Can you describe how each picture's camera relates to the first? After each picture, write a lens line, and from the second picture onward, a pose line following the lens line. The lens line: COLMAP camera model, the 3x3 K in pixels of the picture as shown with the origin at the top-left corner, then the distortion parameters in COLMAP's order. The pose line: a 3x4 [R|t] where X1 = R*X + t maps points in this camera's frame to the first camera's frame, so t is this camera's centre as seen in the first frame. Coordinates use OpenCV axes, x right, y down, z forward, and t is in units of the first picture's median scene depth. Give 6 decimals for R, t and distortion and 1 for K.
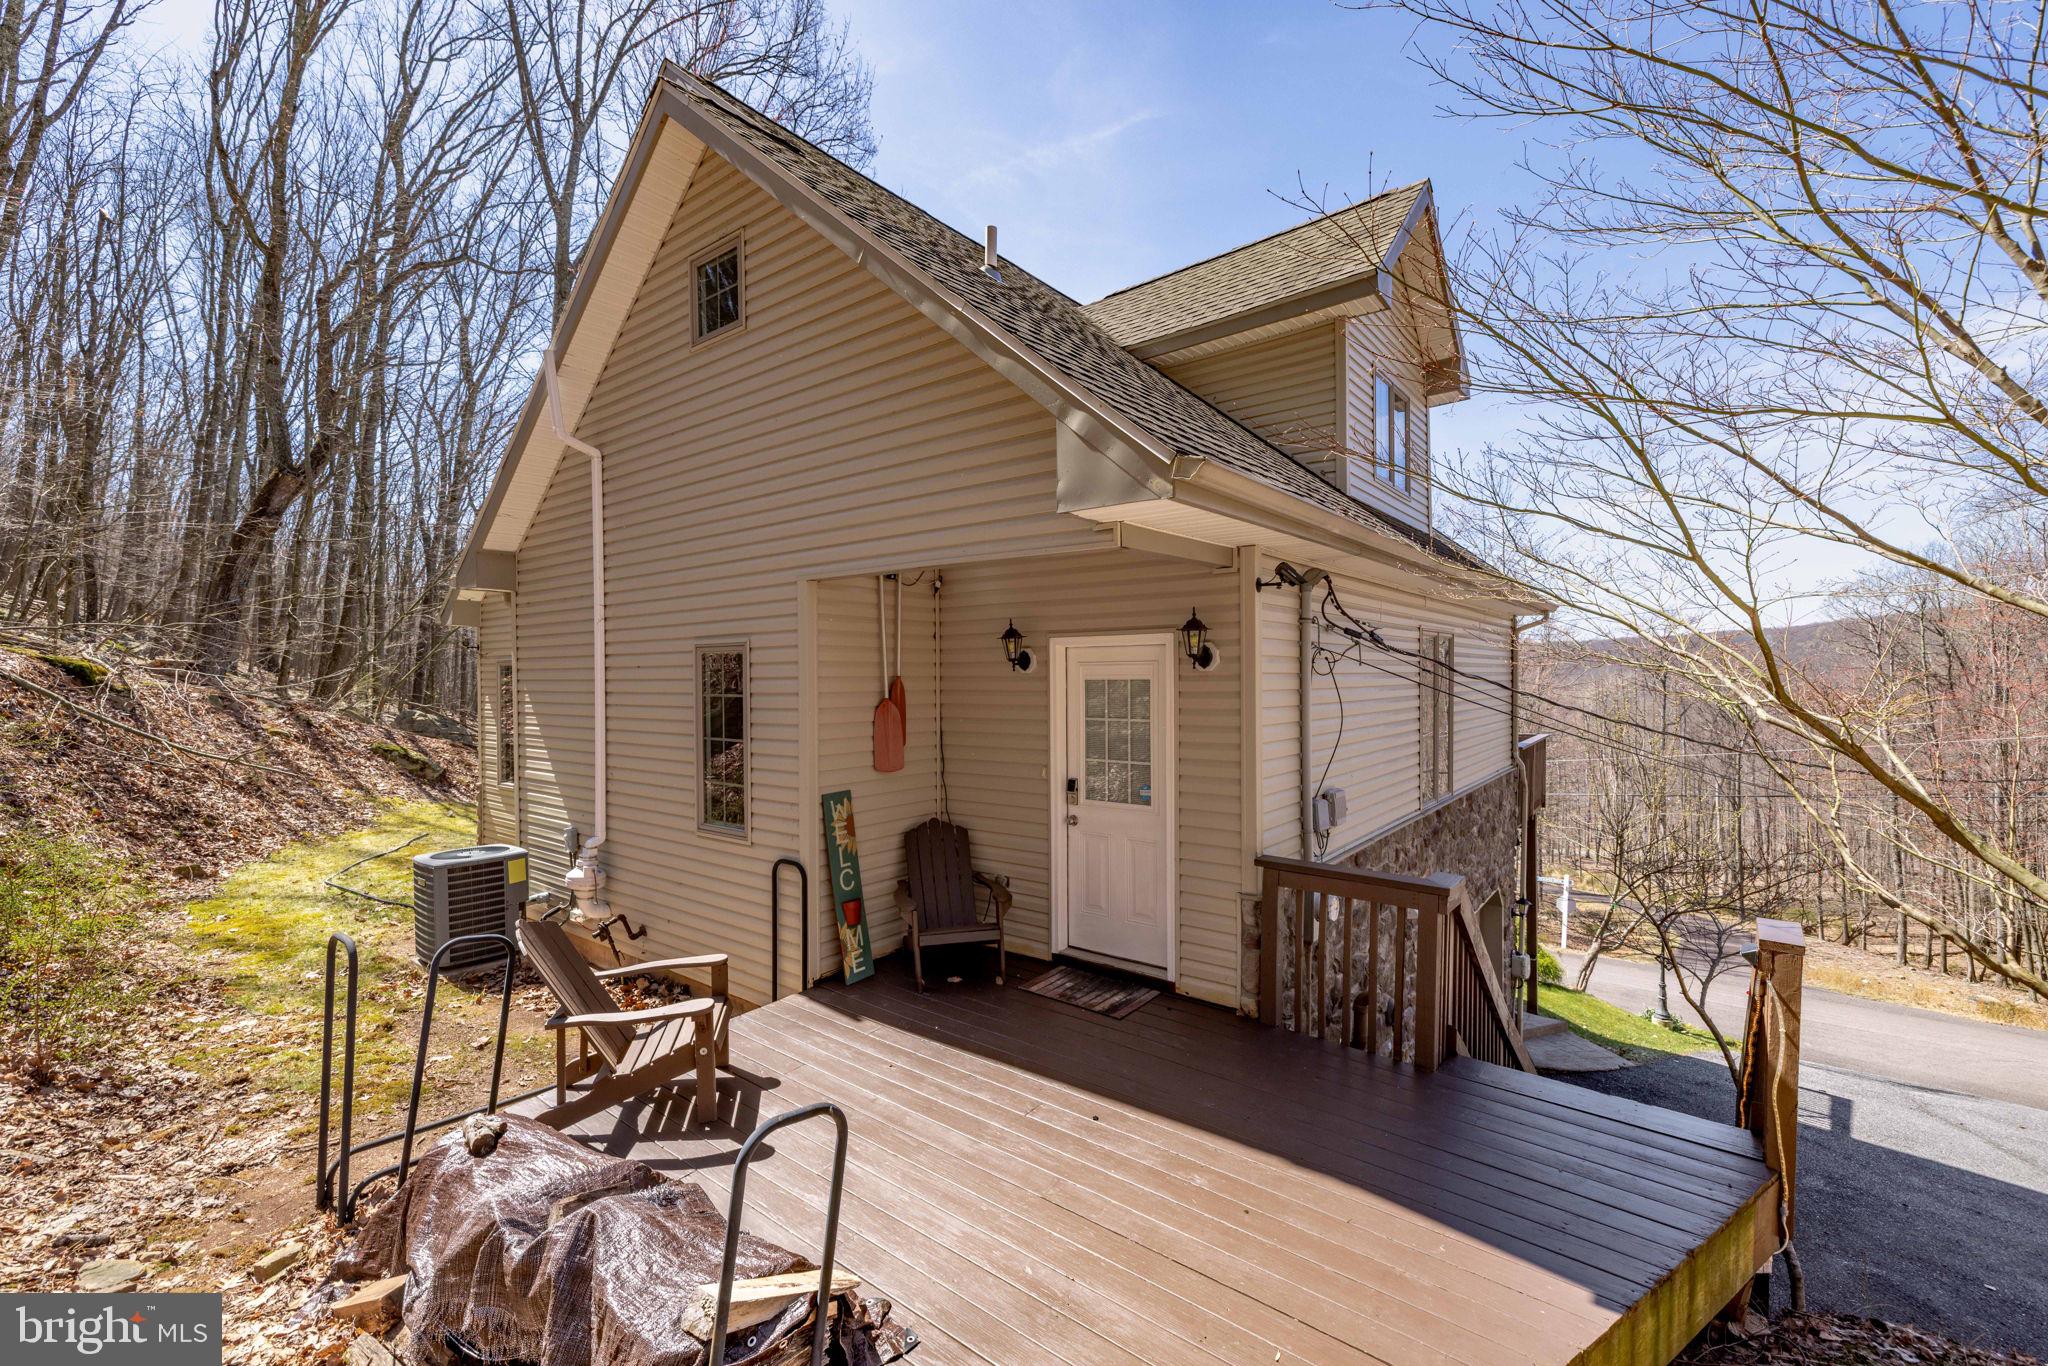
lens RADIAL K [[870.1, 0, 1013.3], [0, 870.1, 680.1], [0, 0, 1]] dist [0.002414, 0.000201]
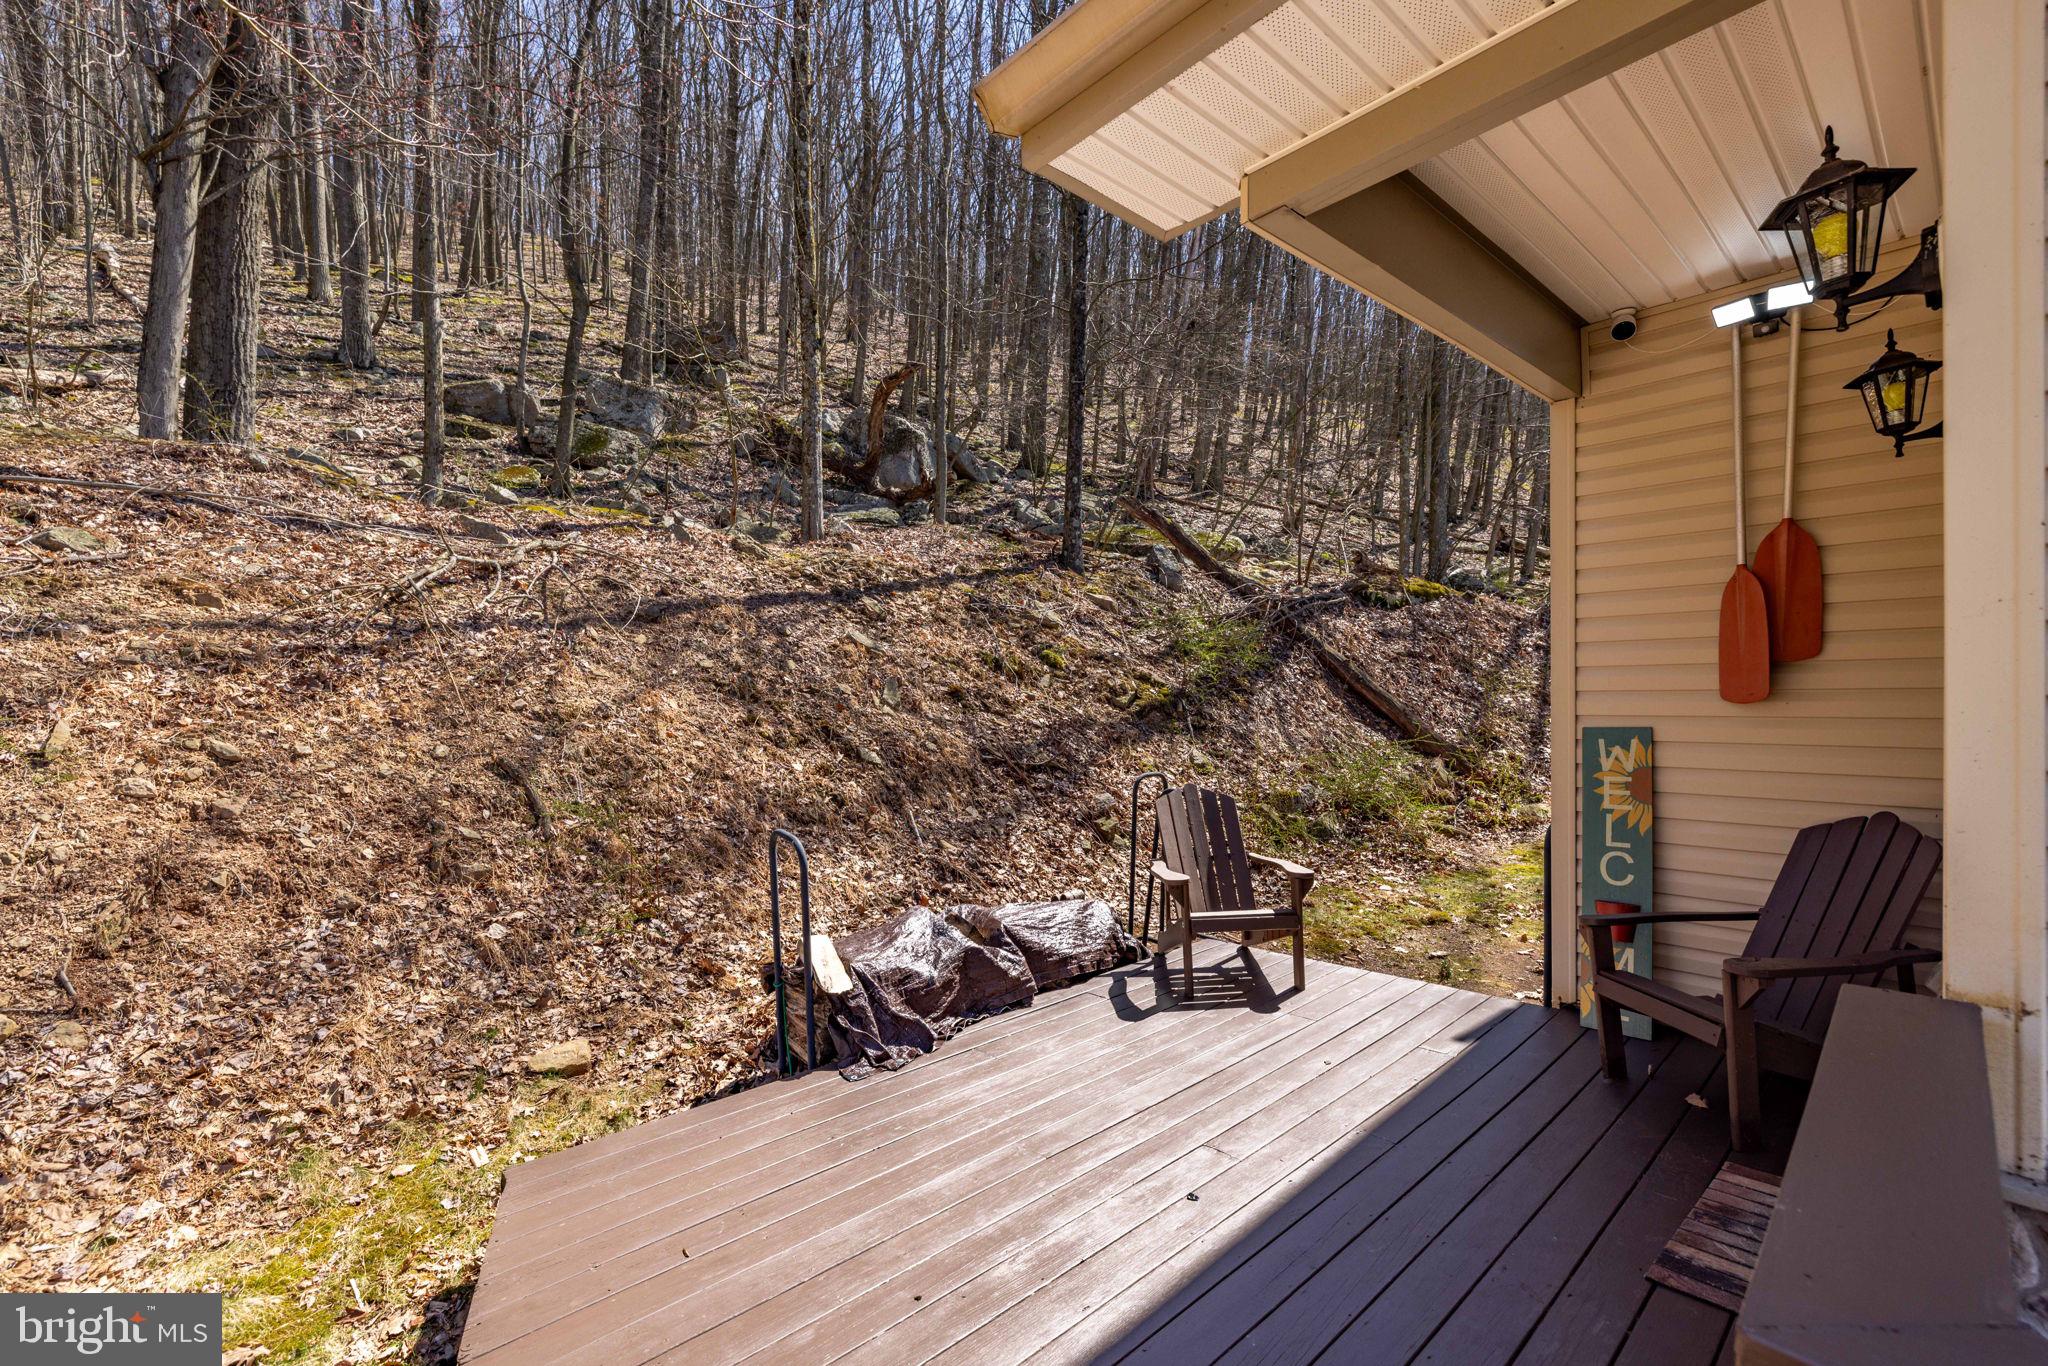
lens RADIAL K [[870.1, 0, 1014.1], [0, 870.1, 697.3], [0, 0, 1]] dist [0.002414, 0.000201]
pose [[-0.166890, 0.002534, -0.985972, 0.493468], [-0.002961, 0.999991, 0.003071, 0.107715], [0.985971, 0.003432, -0.166881, 0.684036]]
